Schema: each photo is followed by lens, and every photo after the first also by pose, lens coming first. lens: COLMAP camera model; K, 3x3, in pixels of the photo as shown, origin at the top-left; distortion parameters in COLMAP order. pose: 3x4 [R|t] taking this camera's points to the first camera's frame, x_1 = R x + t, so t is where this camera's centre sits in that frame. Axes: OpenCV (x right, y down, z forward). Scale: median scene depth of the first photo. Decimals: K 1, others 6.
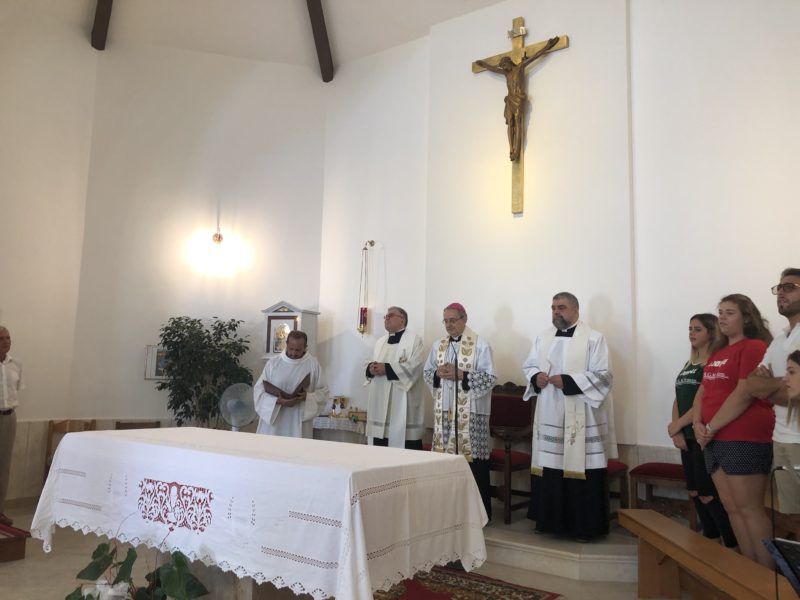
lens RADIAL K [[647.6, 0, 400.0], [0, 647.6, 300.0], [0, 0, 1]] dist [0.006016, 0.014570]
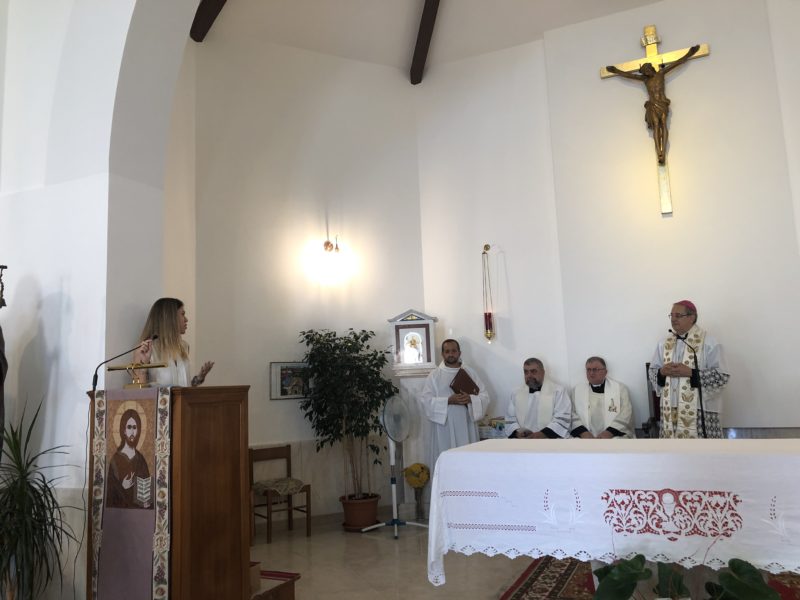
lens RADIAL K [[657.1, 0, 396.2], [0, 657.1, 292.8], [0, 0, 1]] dist [0.030759, -0.013900]
pose [[0.978642, -0.032377, 0.203009, -0.565708], [0.038094, 0.998978, -0.024315, 0.000473], [-0.202014, 0.031529, 0.978875, 0.073007]]
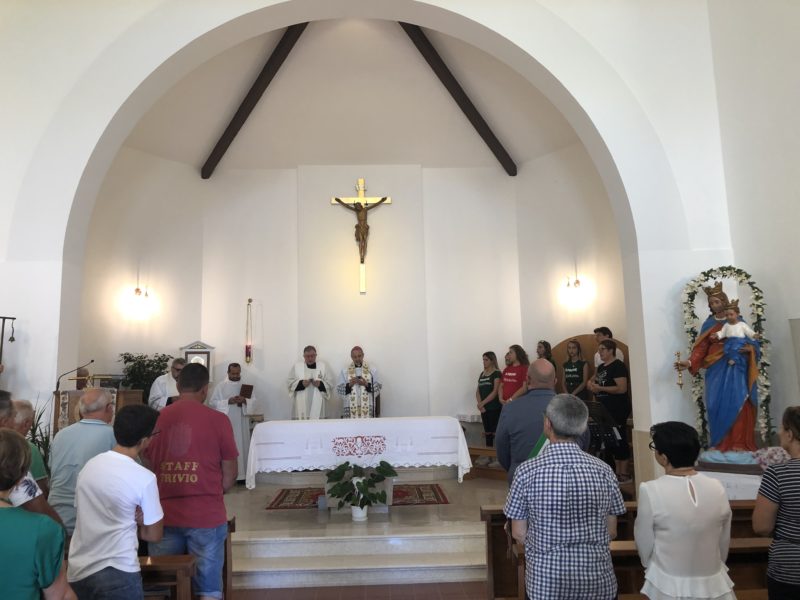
lens RADIAL K [[657.1, 0, 396.2], [0, 657.1, 292.8], [0, 0, 1]] dist [0.030759, -0.013900]
pose [[0.784703, 0.050898, 0.617778, -1.034236], [-0.030506, 0.998587, -0.043524, -0.075317], [-0.619120, 0.015307, 0.785147, -0.546558]]
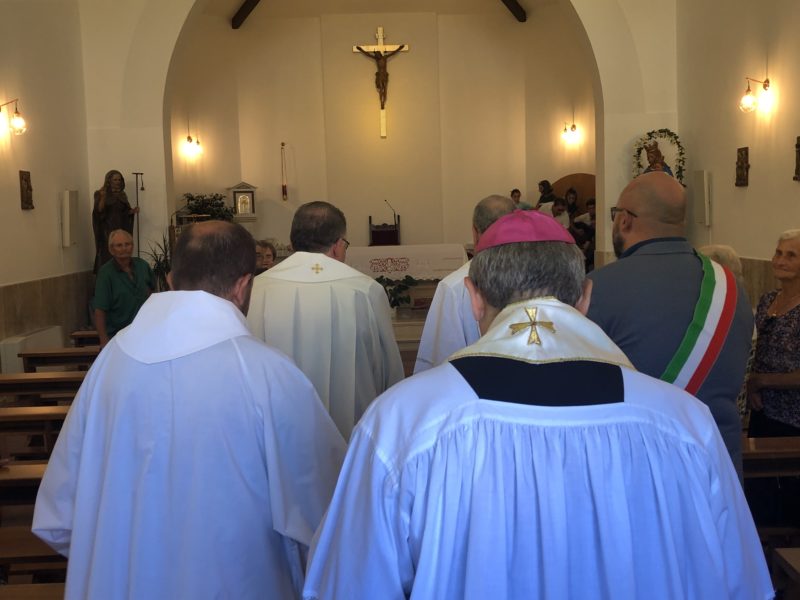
lens RADIAL K [[820.9, 0, 400.0], [0, 820.9, 300.0], [0, 0, 1]] dist [0.011198, -0.010197]
pose [[0.787922, -0.104956, 0.606764, -1.628917], [-0.021692, 0.980025, 0.197690, -0.174714], [-0.615393, -0.168926, 0.769906, -1.239680]]
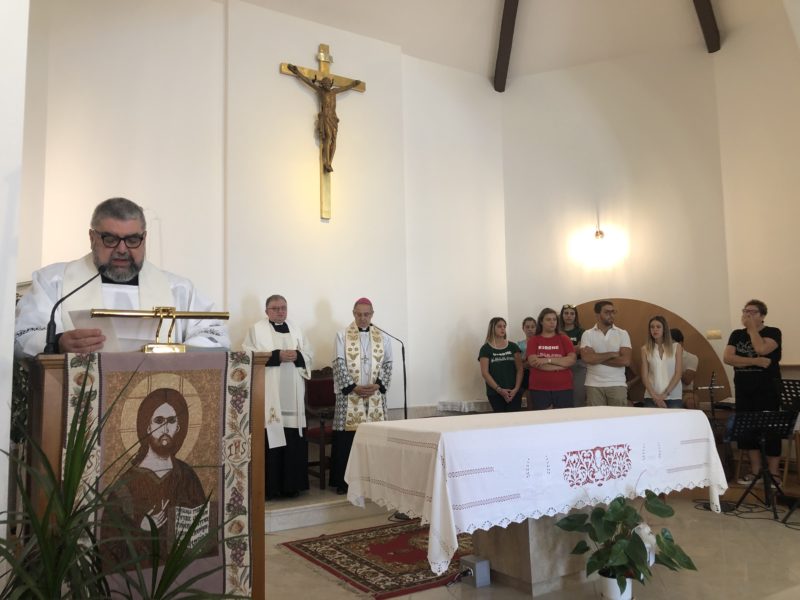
lens RADIAL K [[657.1, 0, 396.2], [0, 657.1, 292.8], [0, 0, 1]] dist [0.030759, -0.013900]
pose [[0.371963, 0.072335, 0.925425, -1.021182], [-0.077143, 0.995919, -0.046839, 0.047350], [-0.925037, -0.053968, 0.376025, 0.549040]]
